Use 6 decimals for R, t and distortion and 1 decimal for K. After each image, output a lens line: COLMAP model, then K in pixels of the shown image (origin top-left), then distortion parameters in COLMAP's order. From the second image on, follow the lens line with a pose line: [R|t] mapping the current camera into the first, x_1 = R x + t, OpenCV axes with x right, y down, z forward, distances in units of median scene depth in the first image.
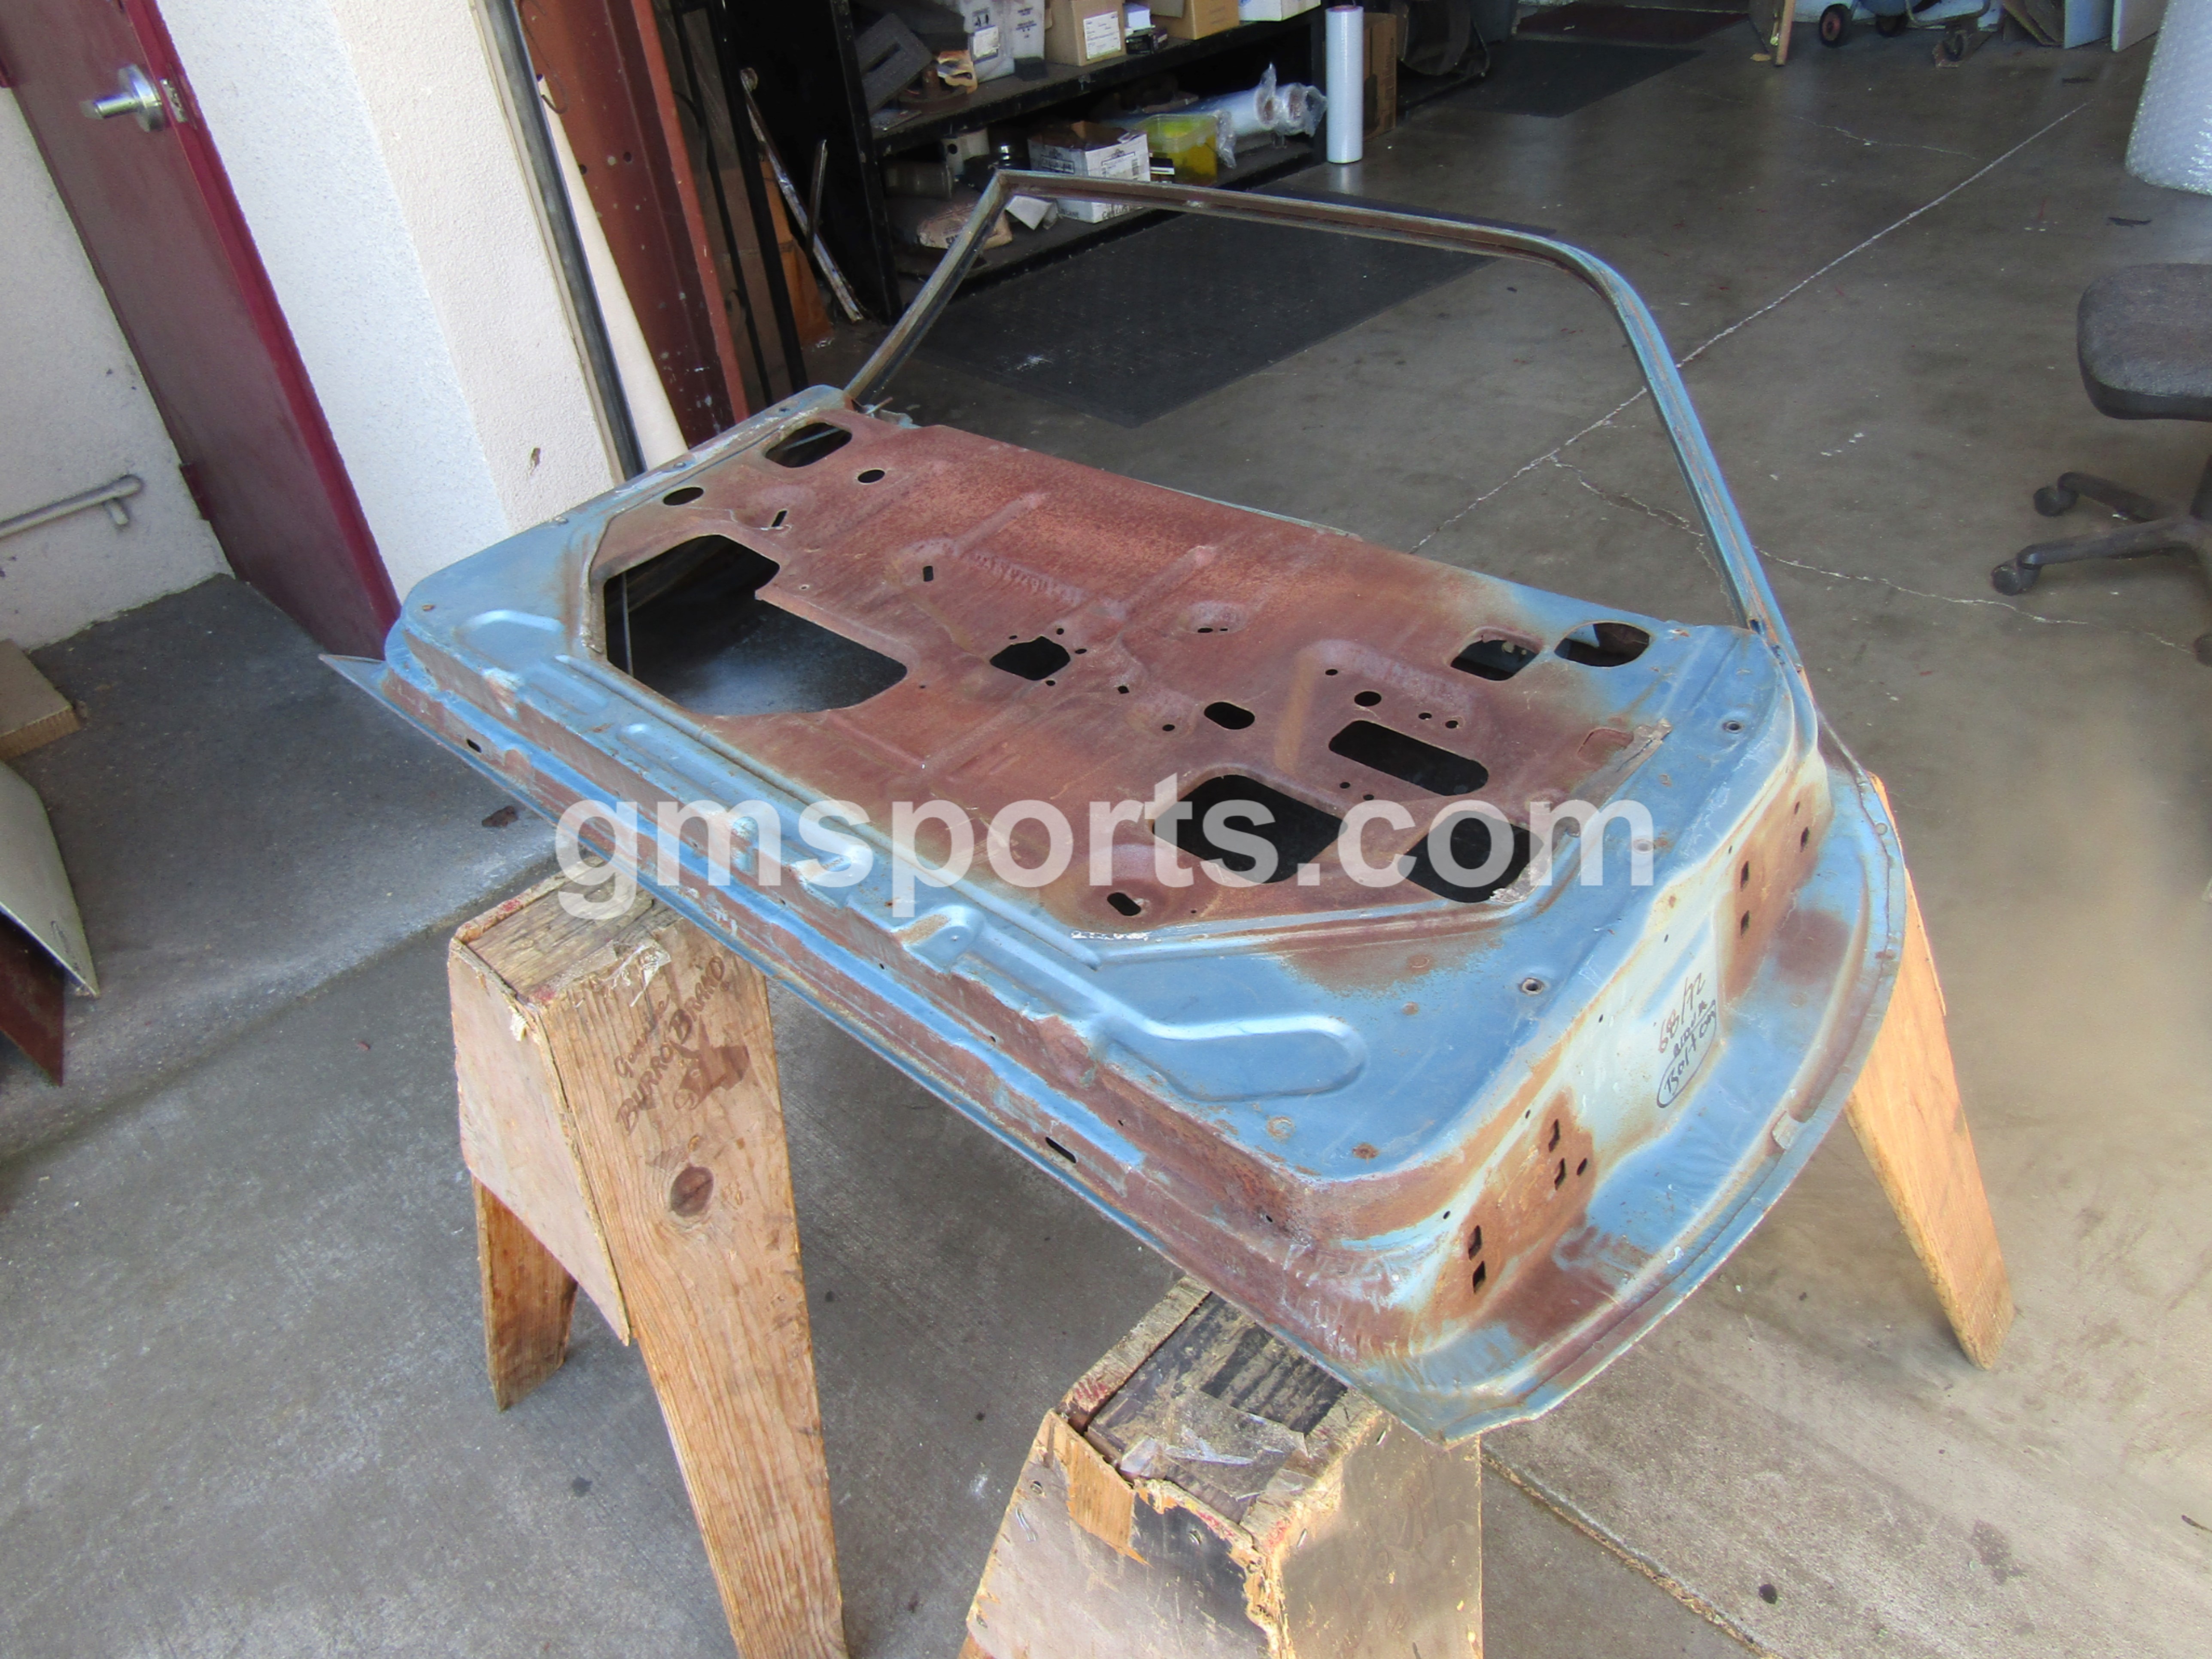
lens RADIAL K [[1596.9, 0, 1116.1], [0, 1596.9, 829.7], [0, 0, 1]] dist [-0.007996, 0.006531]
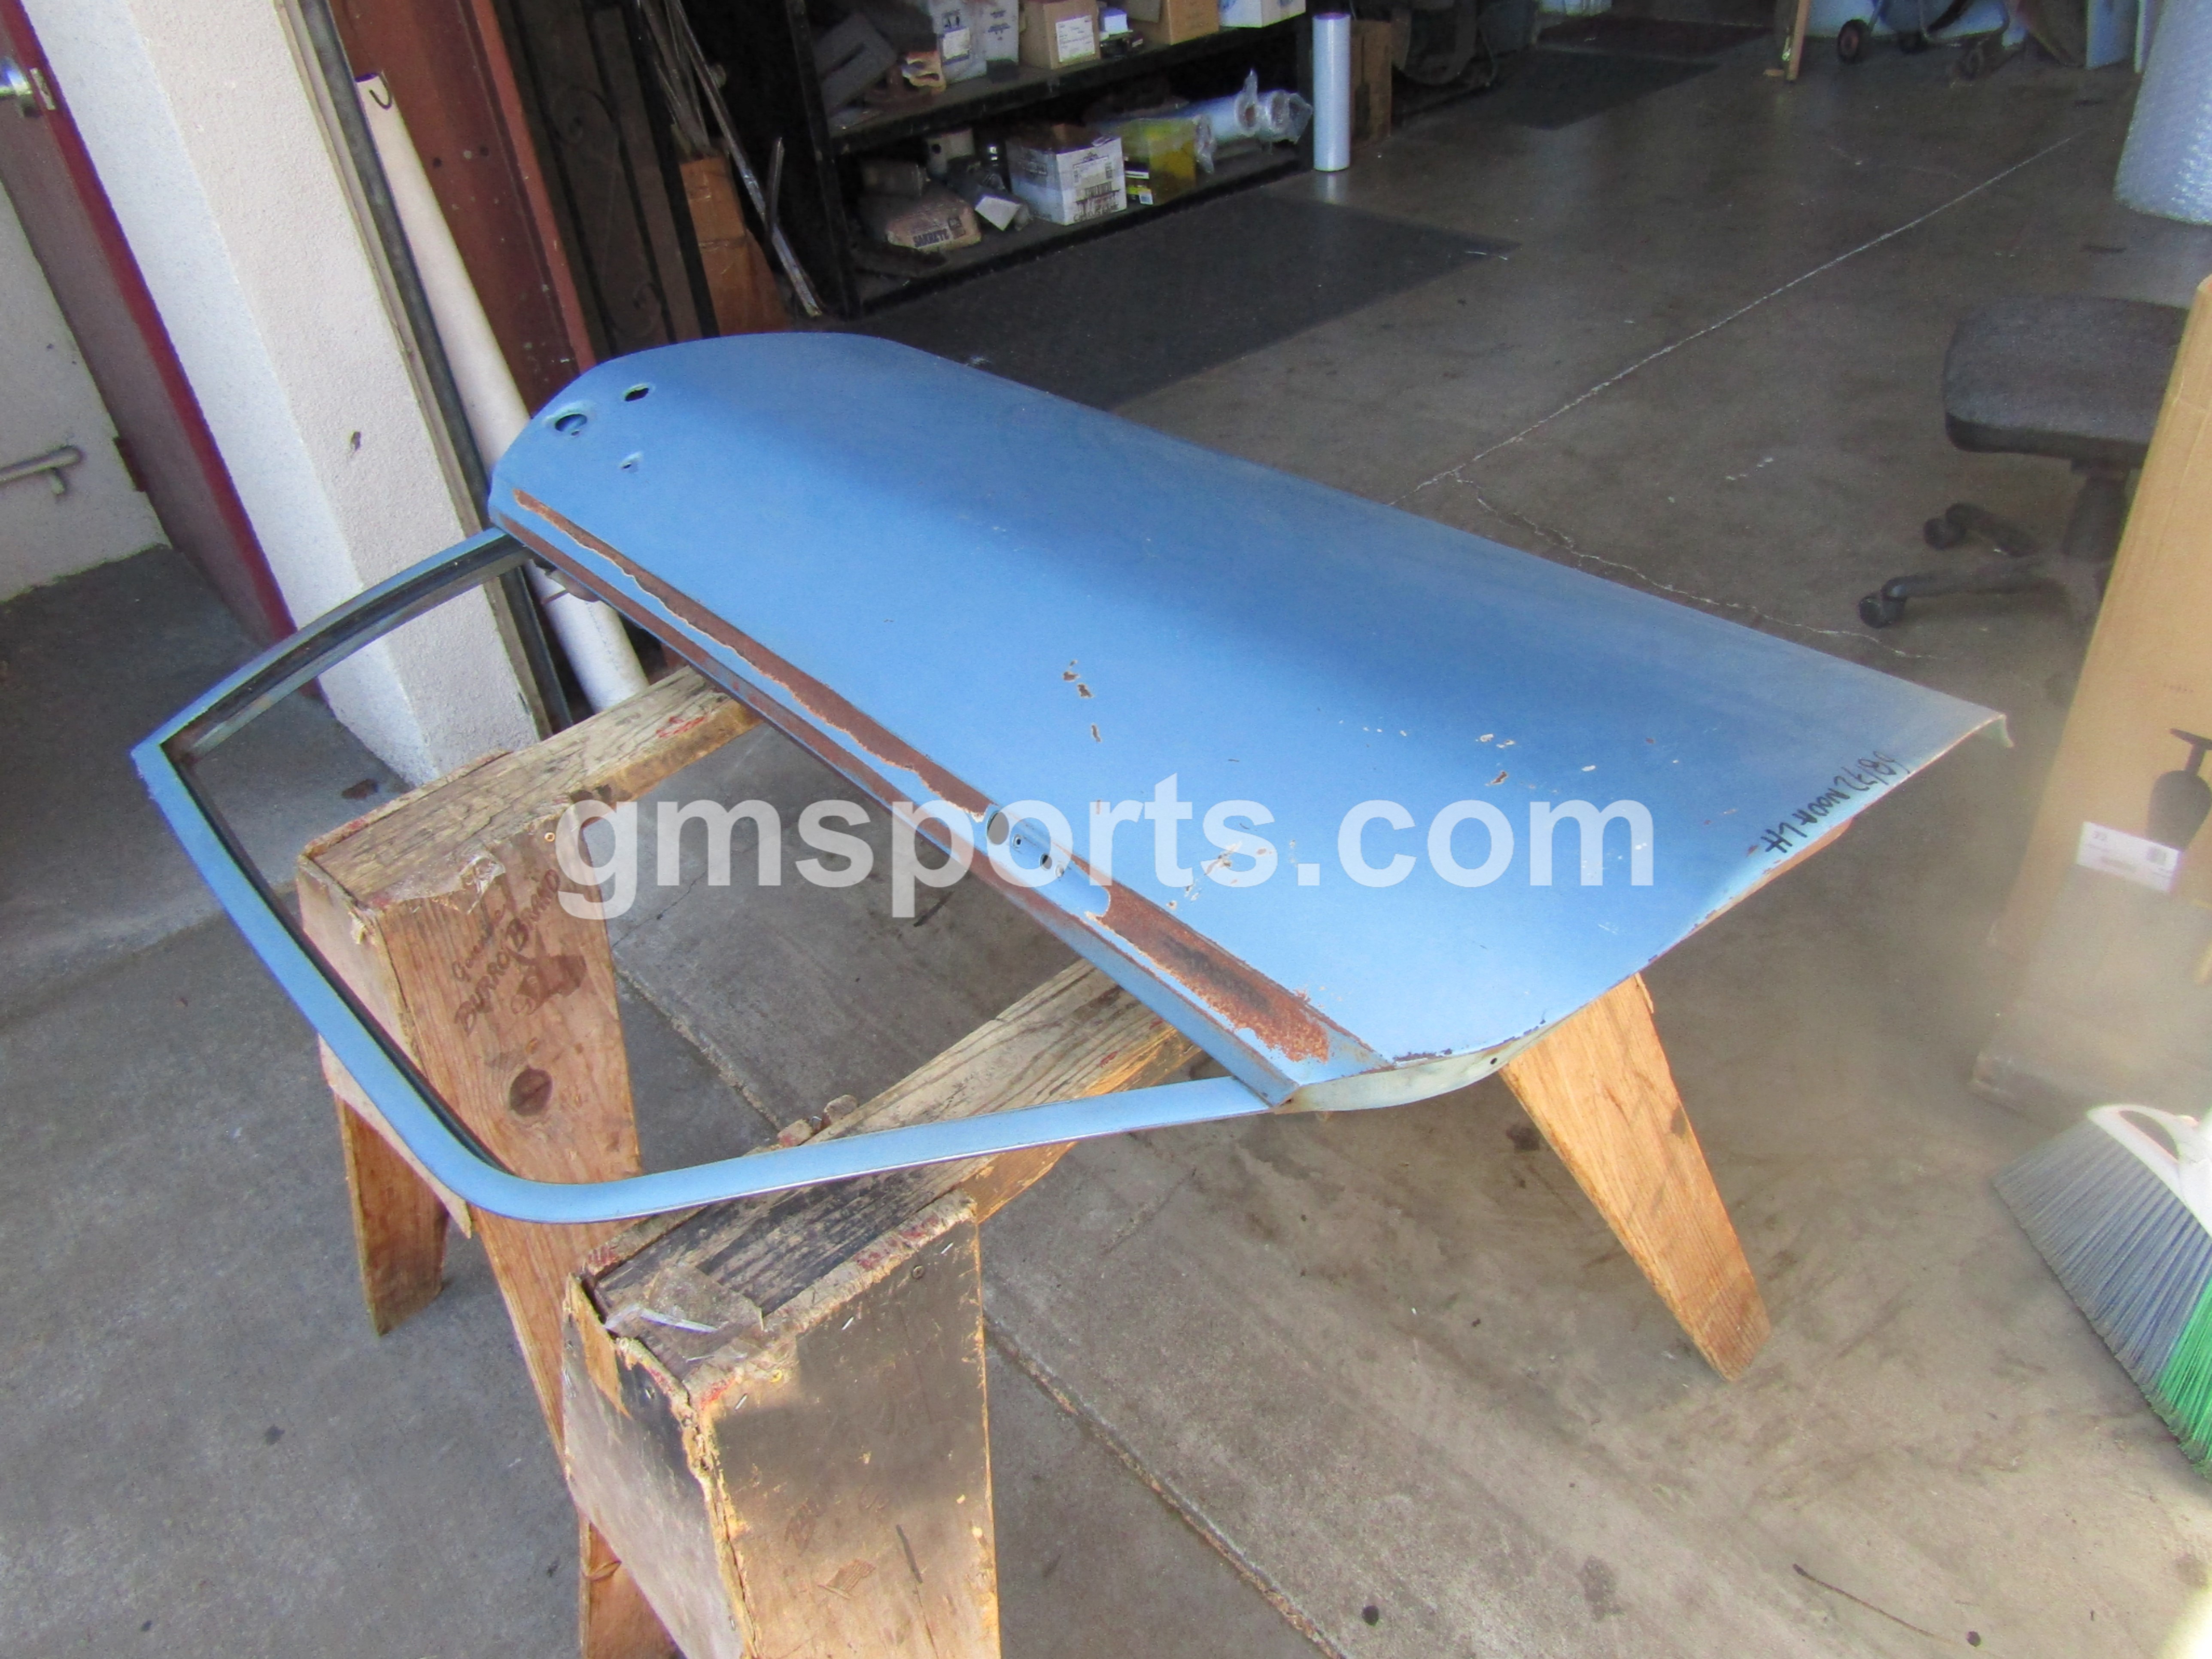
lens RADIAL K [[1596.9, 0, 1116.1], [0, 1596.9, 829.7], [0, 0, 1]] dist [-0.007996, 0.006531]
pose [[0.997716, 0.043289, -0.051857, 0.152237], [-0.043290, 0.999062, 0.001115, -0.003738], [0.051856, 0.001133, 0.998654, -0.004031]]
